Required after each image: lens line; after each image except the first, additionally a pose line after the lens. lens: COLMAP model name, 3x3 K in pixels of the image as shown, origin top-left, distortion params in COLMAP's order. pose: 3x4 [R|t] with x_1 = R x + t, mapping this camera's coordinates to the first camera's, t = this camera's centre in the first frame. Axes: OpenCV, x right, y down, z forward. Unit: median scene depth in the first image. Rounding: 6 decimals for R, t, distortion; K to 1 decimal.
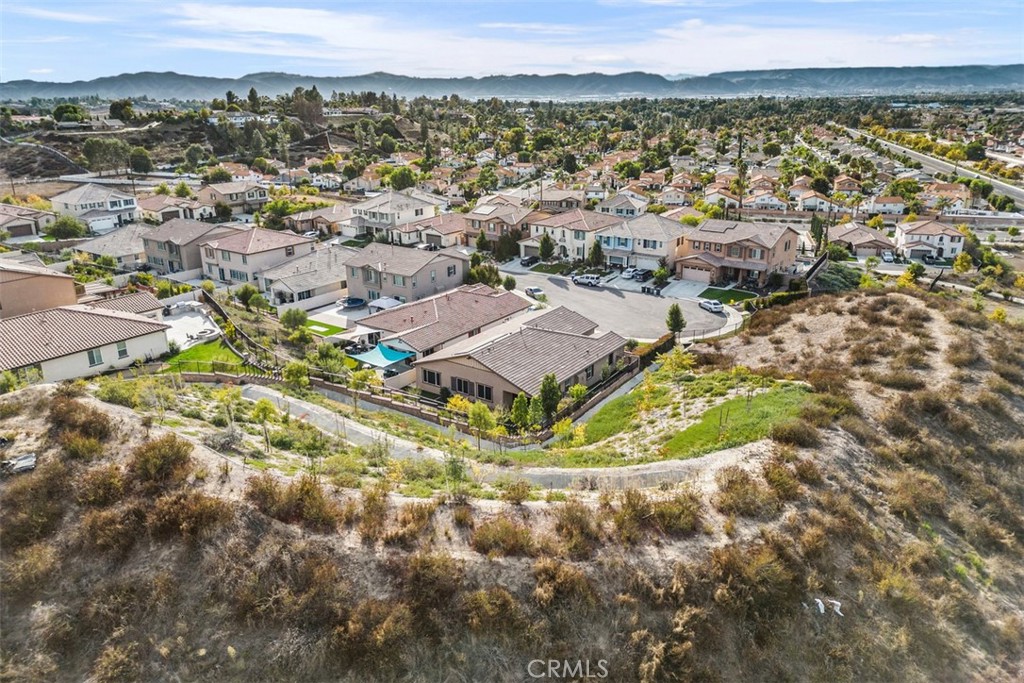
lens RADIAL K [[713.0, 0, 513.5], [0, 713.0, 322.6], [0, 0, 1]] dist [0.101233, -0.111628]
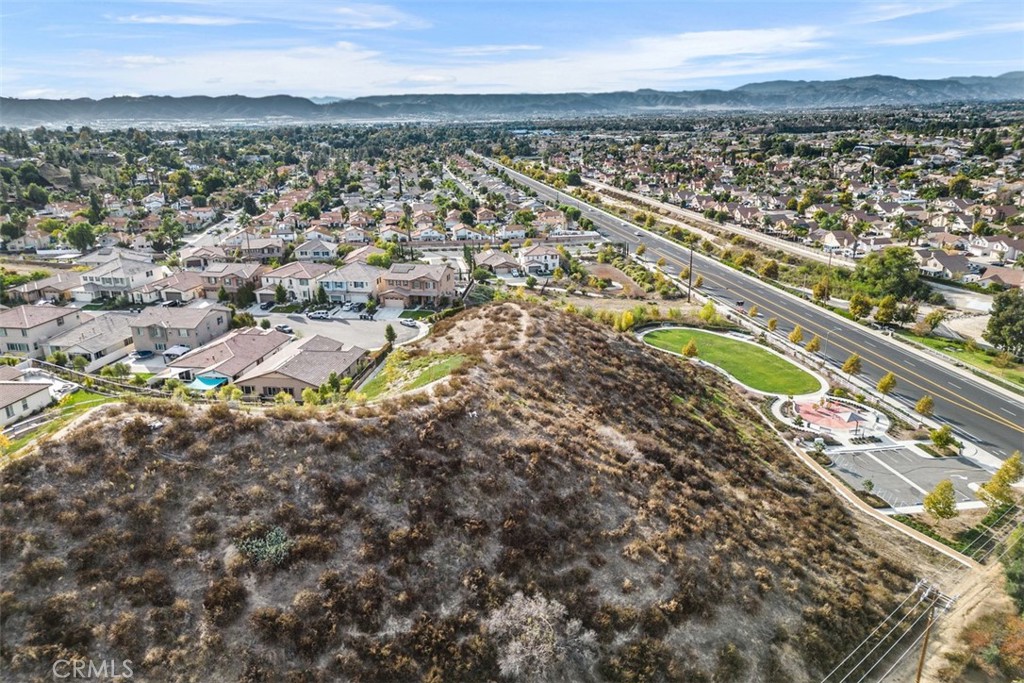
lens RADIAL K [[712.9, 0, 511.7], [0, 712.9, 355.7], [0, 0, 1]] dist [0.074880, -0.068971]
pose [[0.899087, -0.145480, 0.412890, -0.090339], [0.138550, 0.989246, 0.046859, 0.003203], [-0.415267, 0.015075, 0.909575, -0.260617]]
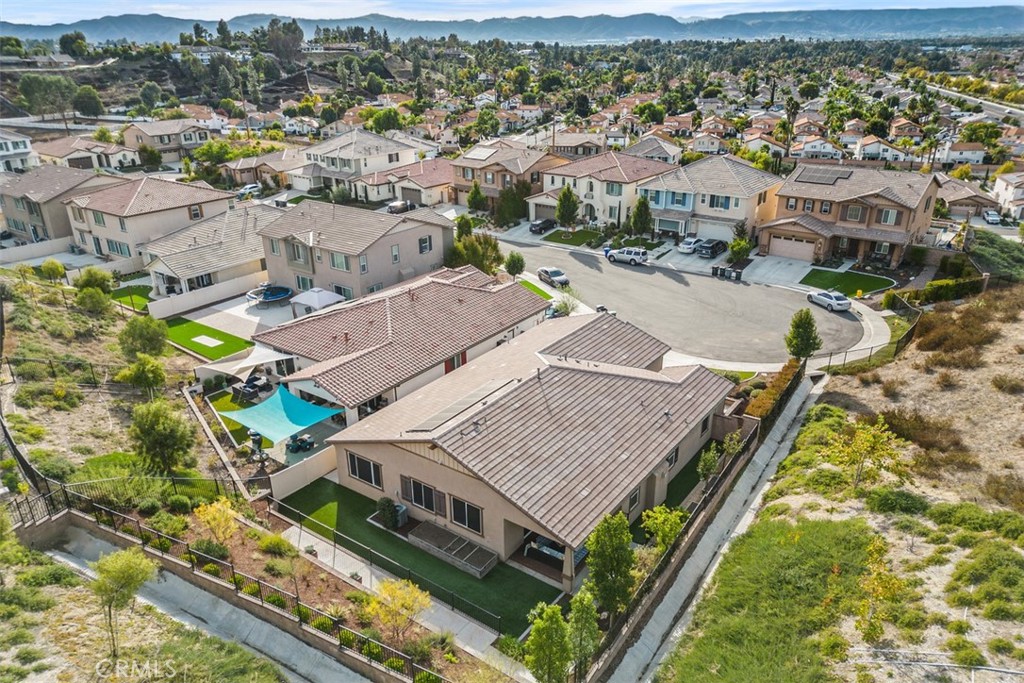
lens RADIAL K [[712.9, 0, 511.7], [0, 712.9, 355.7], [0, 0, 1]] dist [0.074880, -0.068971]
pose [[0.999982, 0.001880, -0.005667, -0.002642], [-0.001275, 0.994488, 0.104838, -0.022424], [0.005833, -0.104829, 0.994473, 0.190726]]
